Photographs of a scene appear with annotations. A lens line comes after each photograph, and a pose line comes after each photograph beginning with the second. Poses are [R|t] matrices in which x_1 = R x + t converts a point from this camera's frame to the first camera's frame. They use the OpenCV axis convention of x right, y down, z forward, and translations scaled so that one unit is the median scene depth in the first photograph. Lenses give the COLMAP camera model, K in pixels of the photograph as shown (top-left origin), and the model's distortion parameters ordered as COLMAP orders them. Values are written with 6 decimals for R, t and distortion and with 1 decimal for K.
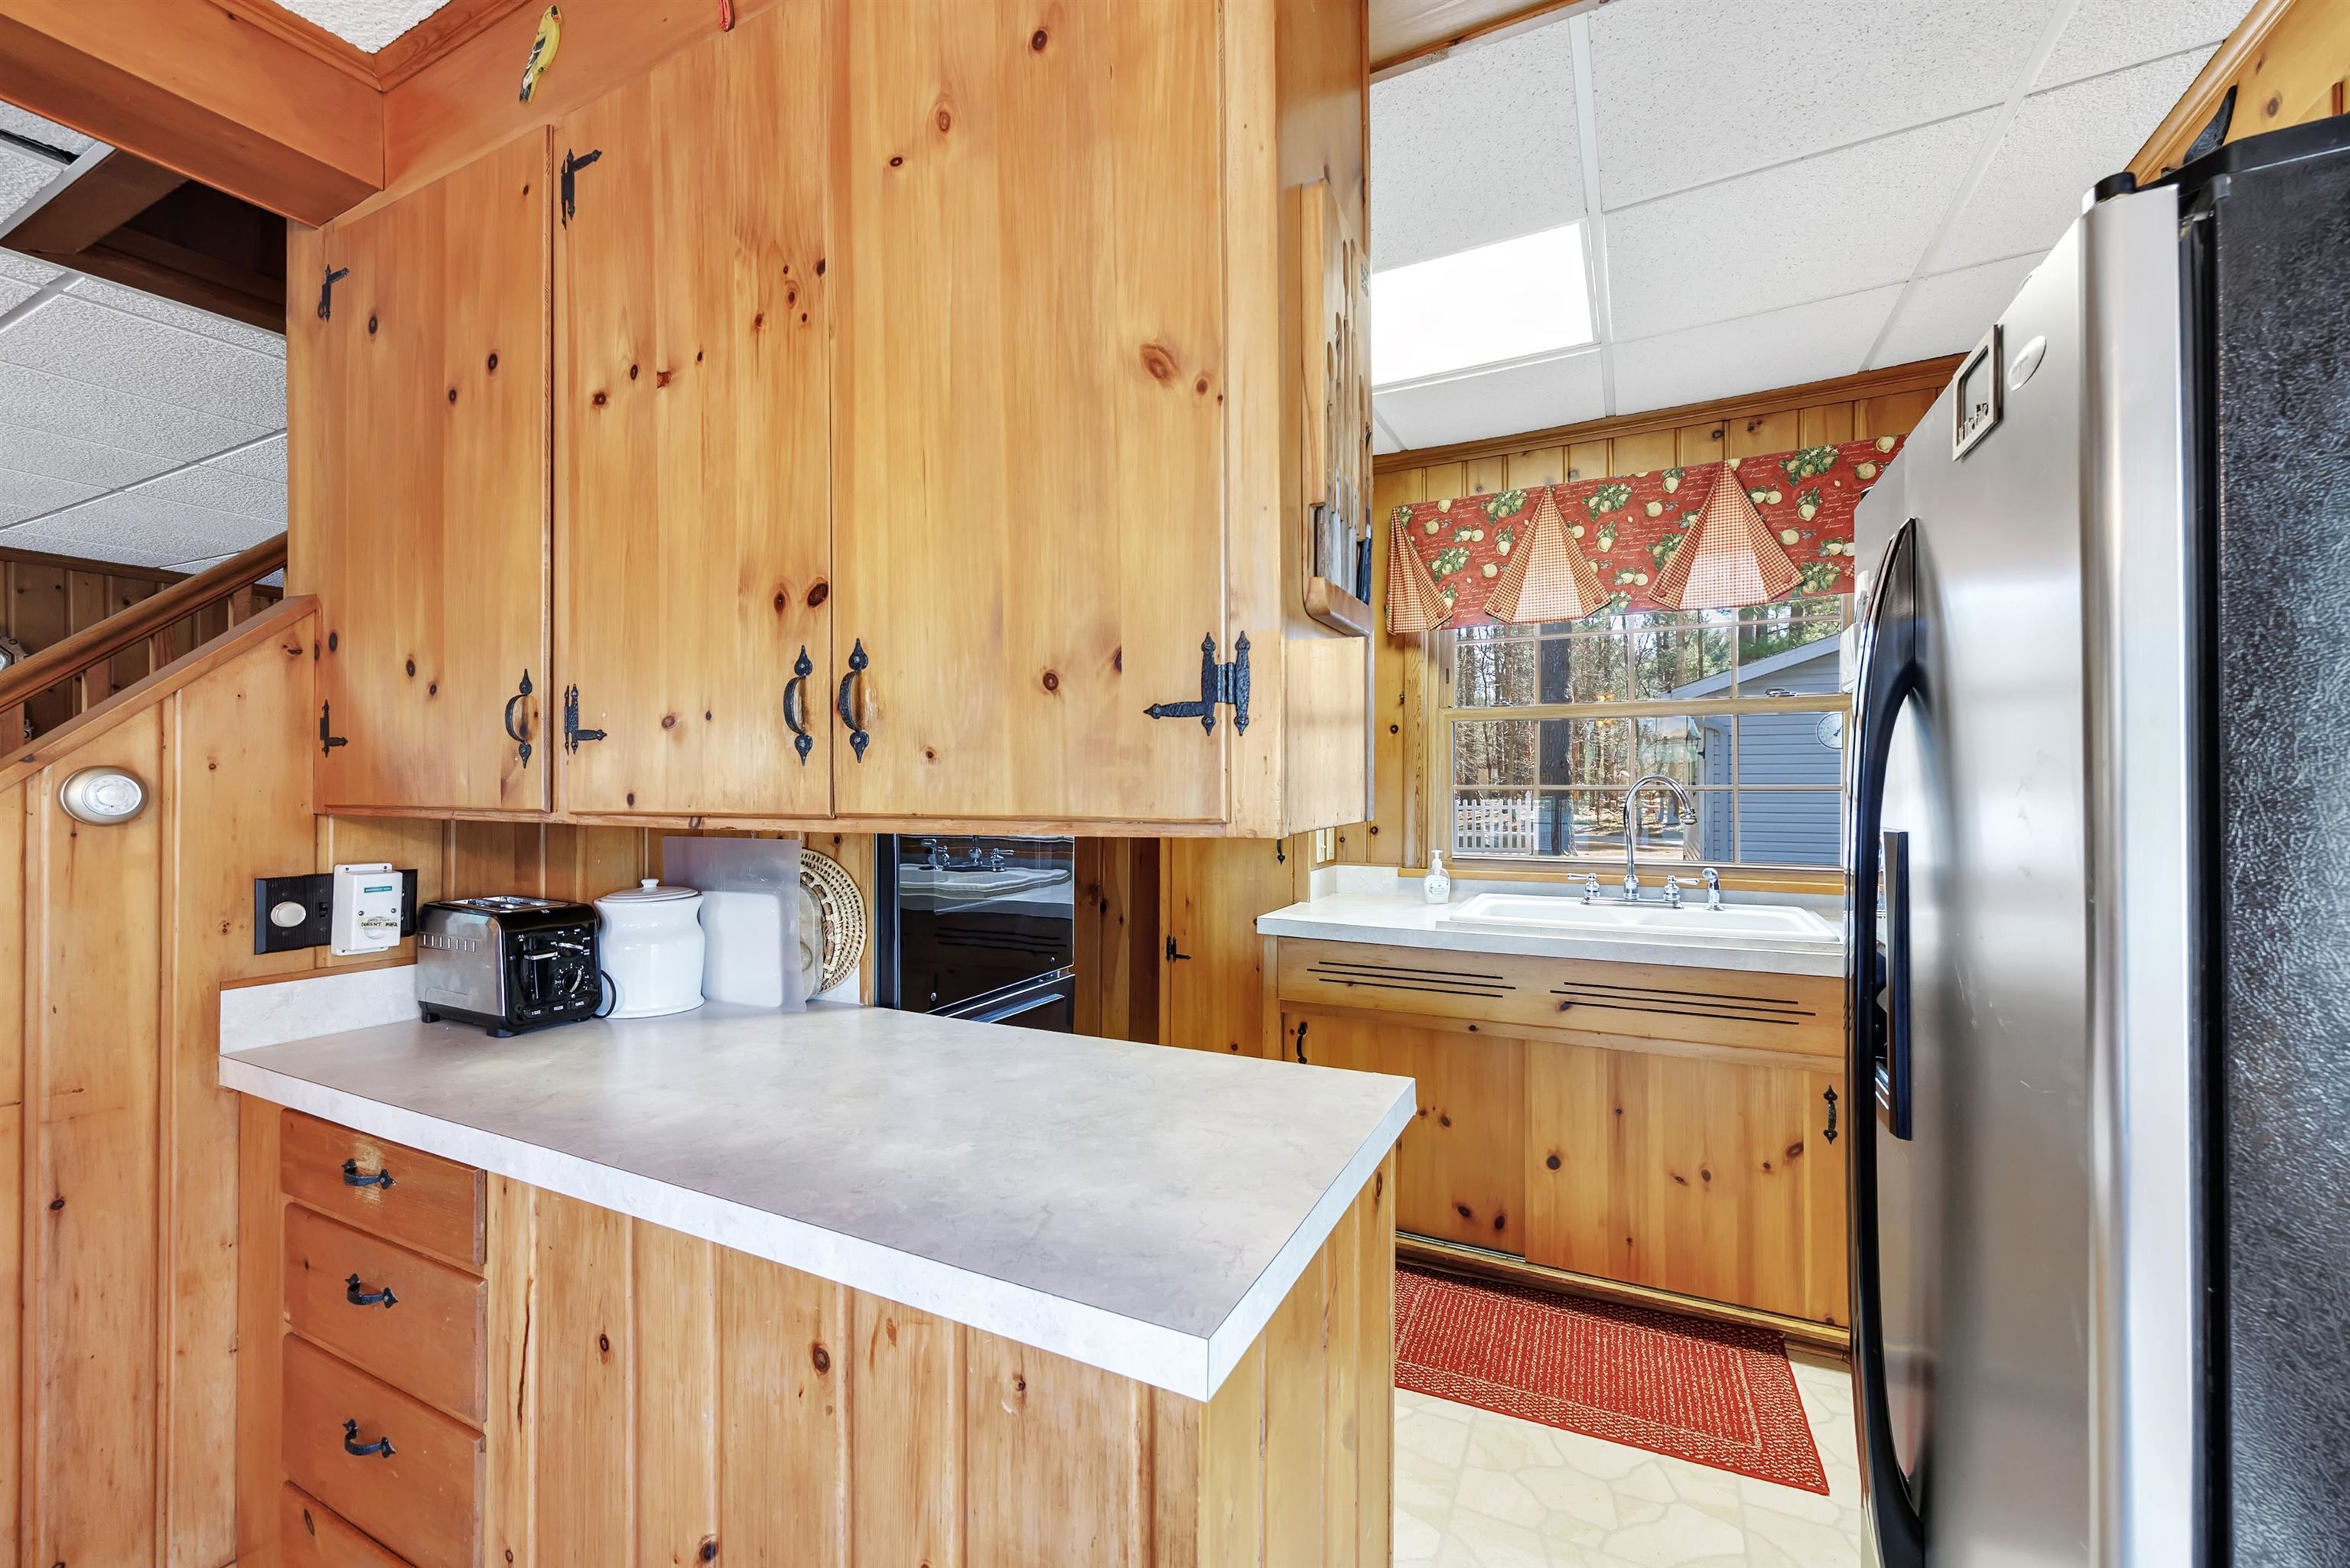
lens RADIAL K [[957.7, 0, 1170.0], [0, 957.7, 788.7], [0, 0, 1]] dist [0.002692, -0.000780]
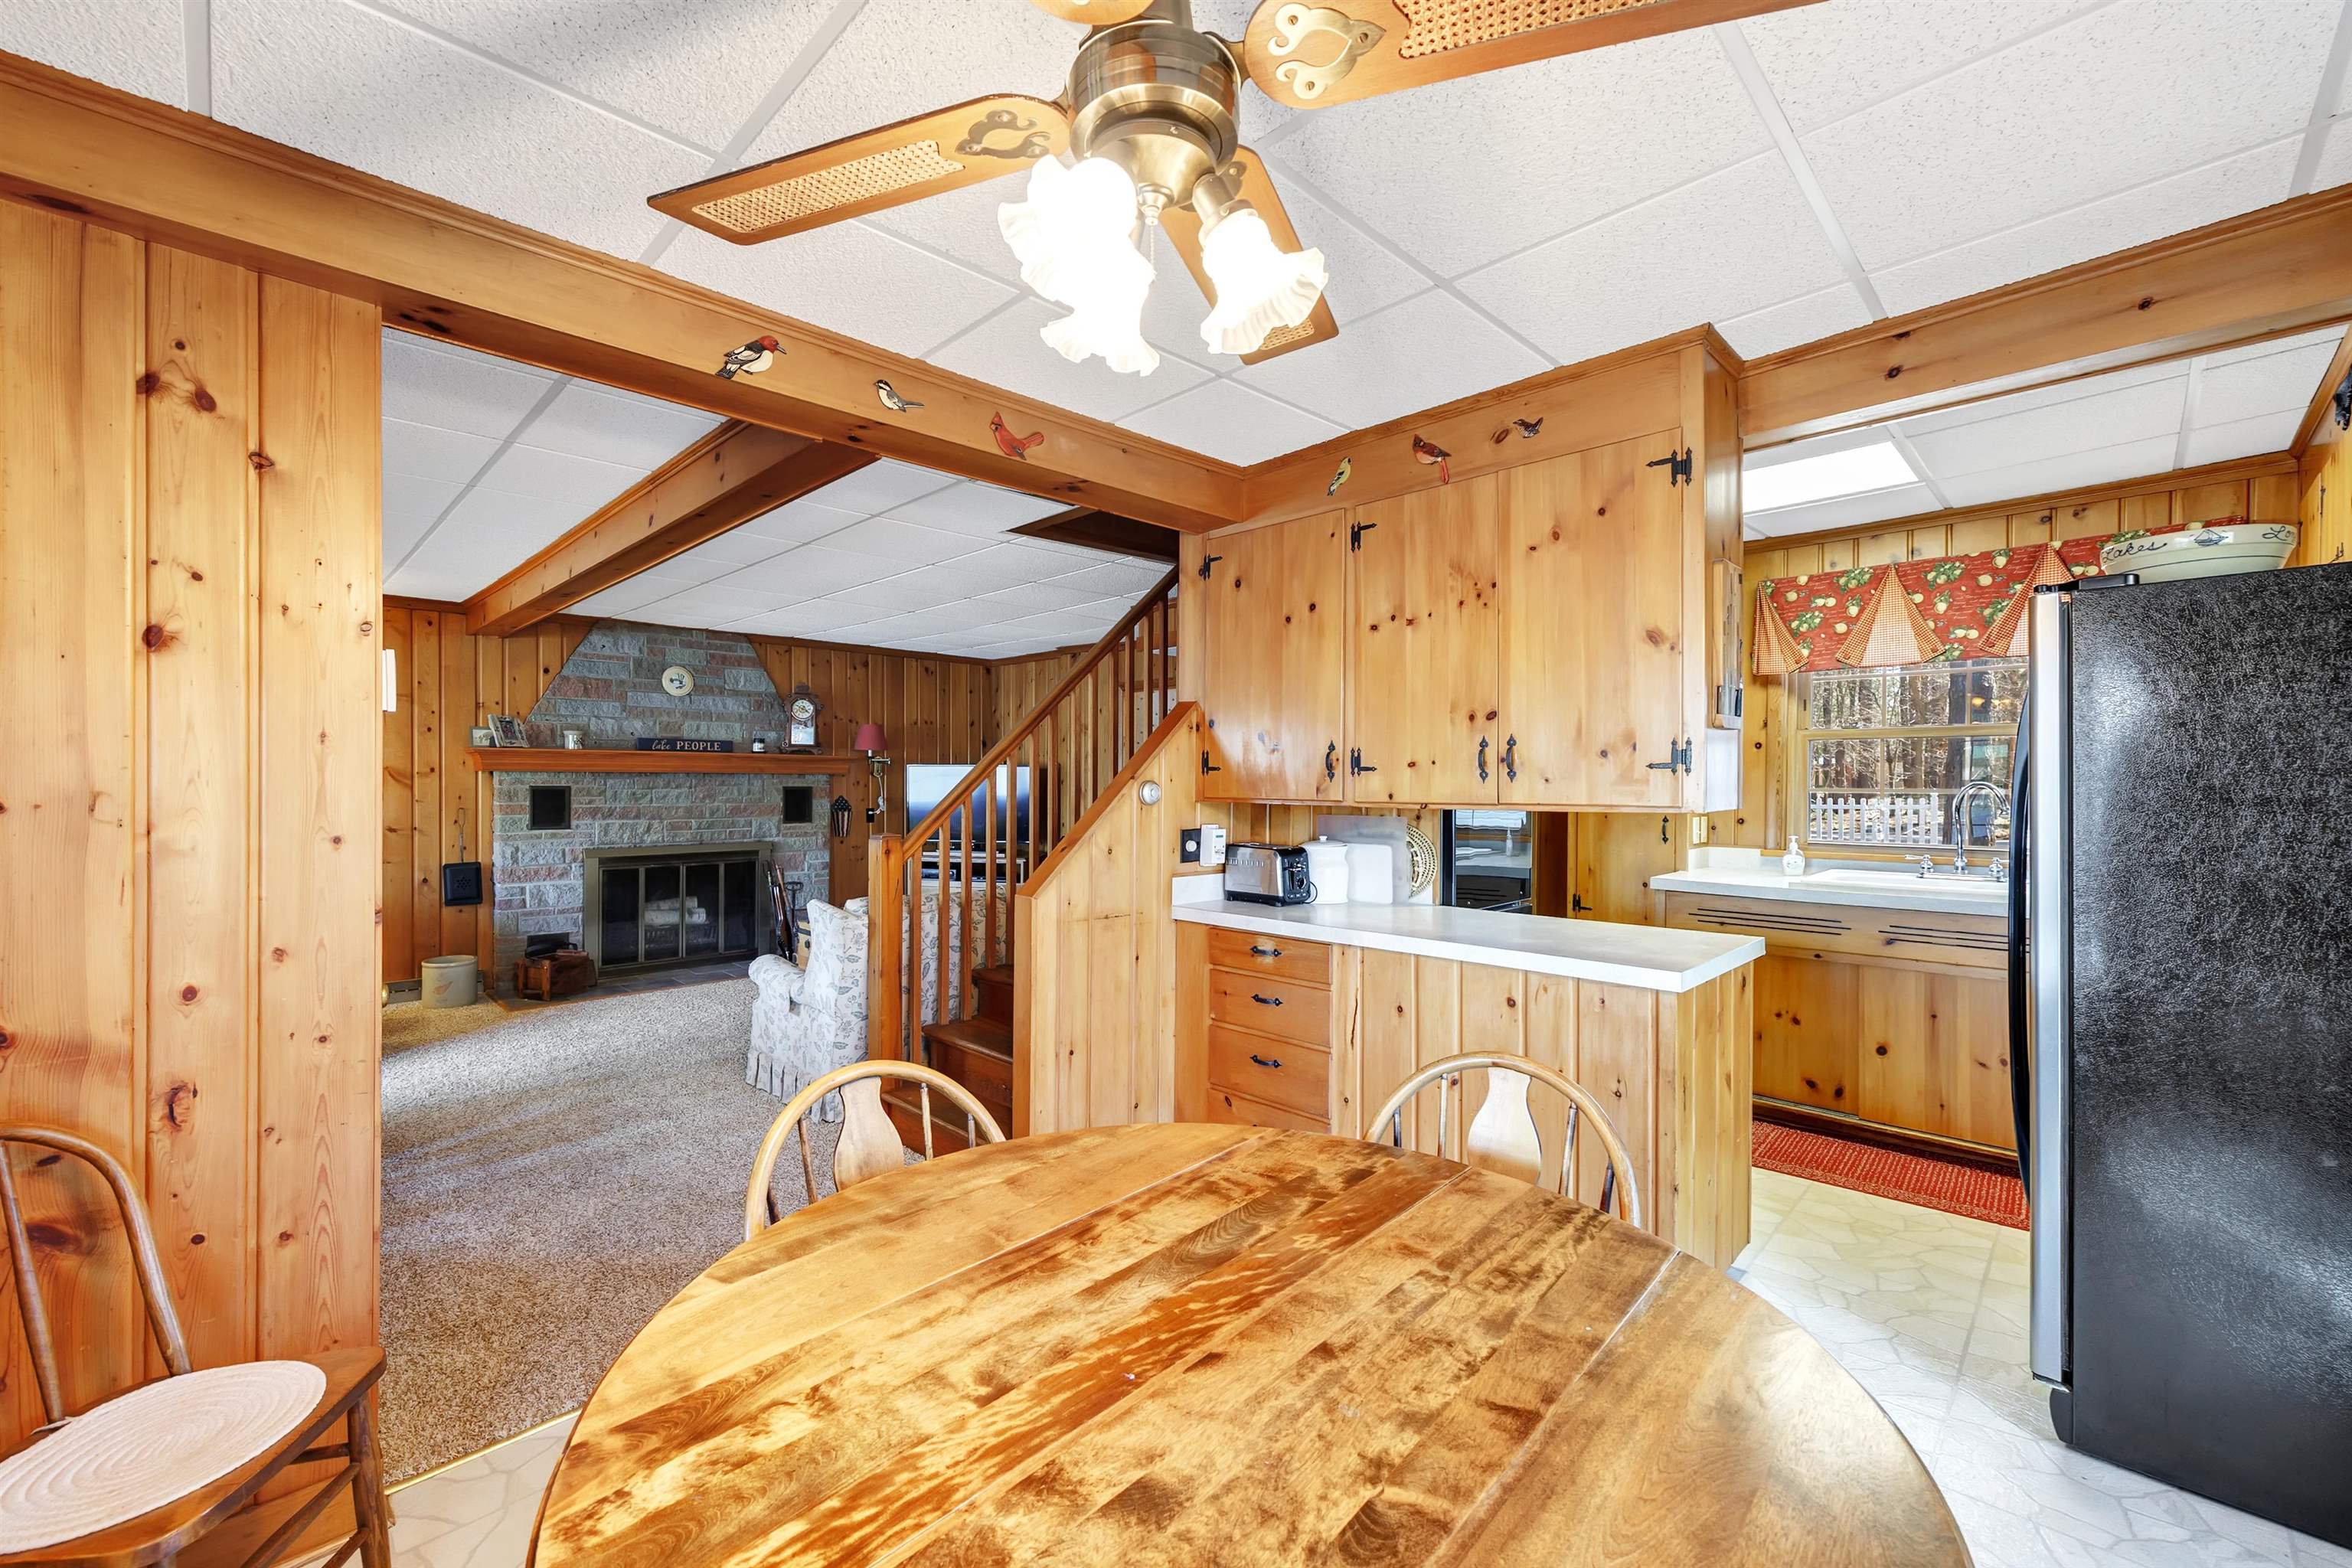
lens RADIAL K [[958.6, 0, 1172.1], [0, 958.6, 785.9], [0, 0, 1]] dist [0.002692, -0.000780]
pose [[0.948152, 0.005770, -0.317765, -0.212253], [-0.004536, 0.999979, 0.004623, -0.015666], [0.317785, -0.002941, 0.948158, -0.965678]]
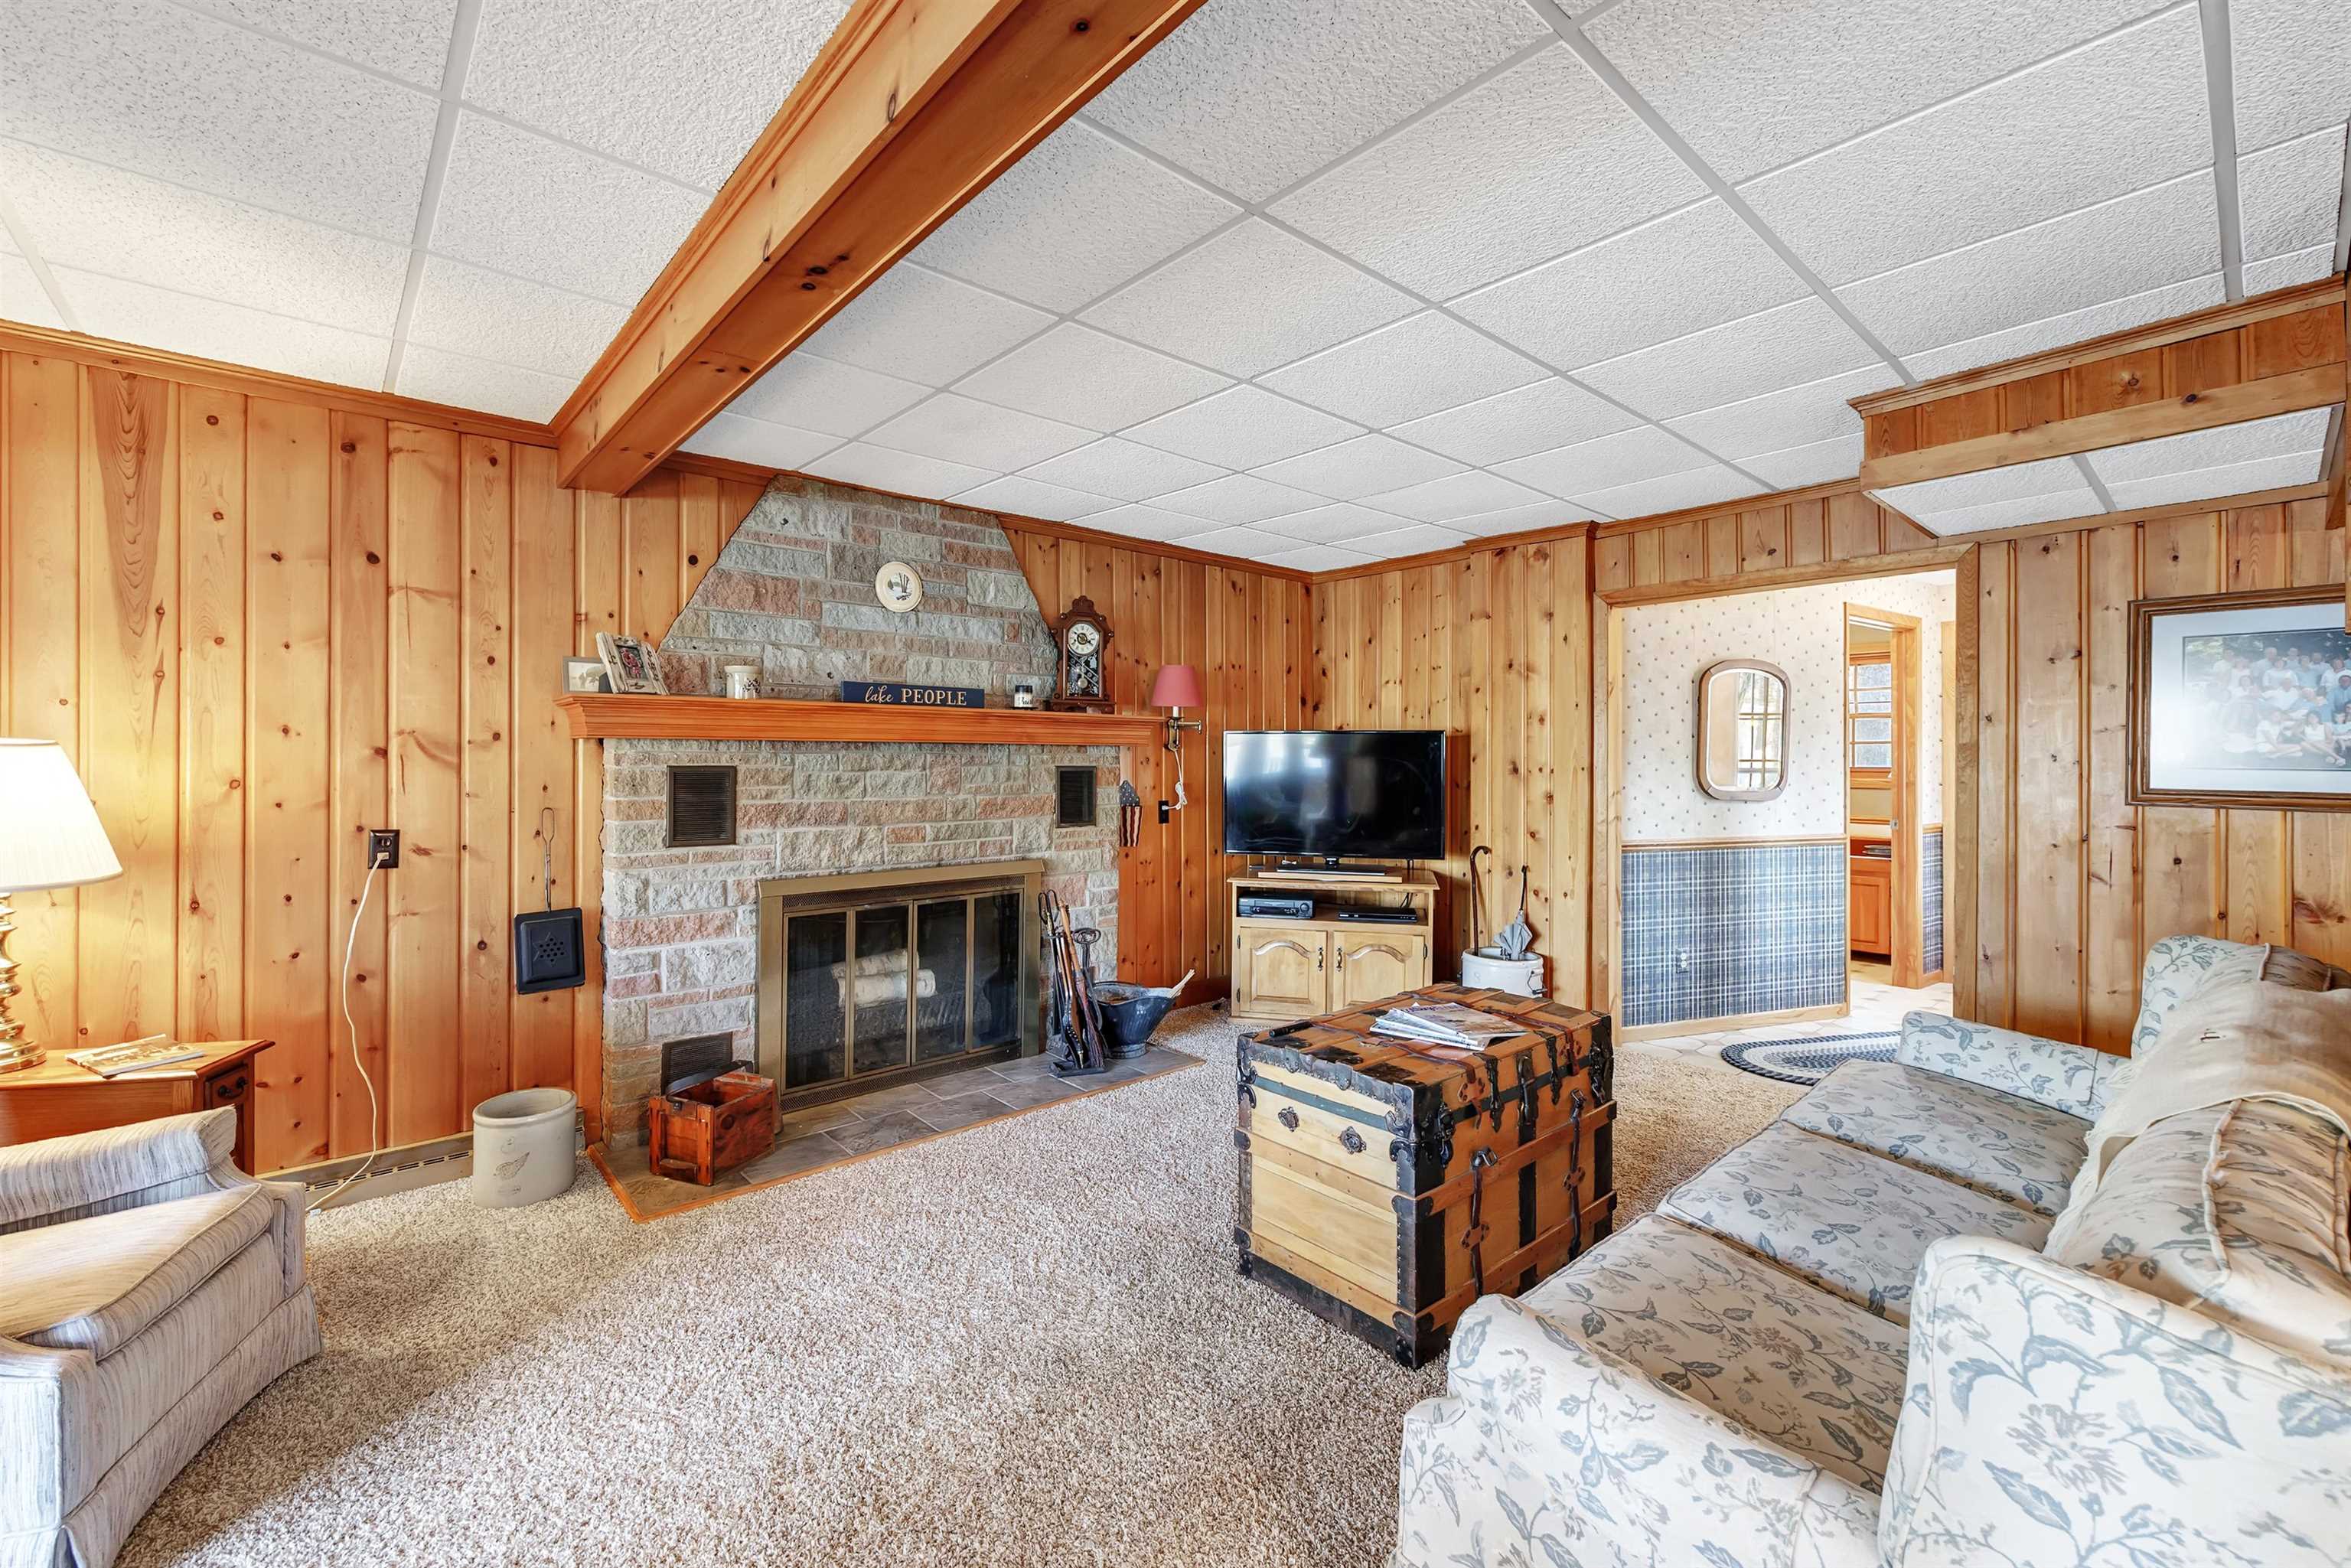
lens RADIAL K [[958.2, 0, 1146.6], [0, 958.2, 756.4], [0, 0, 1]] dist [0.002692, -0.000780]
pose [[0.925705, 0.000564, -0.378246, -1.738143], [-0.002577, 0.999985, -0.004816, -0.003296], [0.378238, 0.005433, 0.925693, 0.065781]]
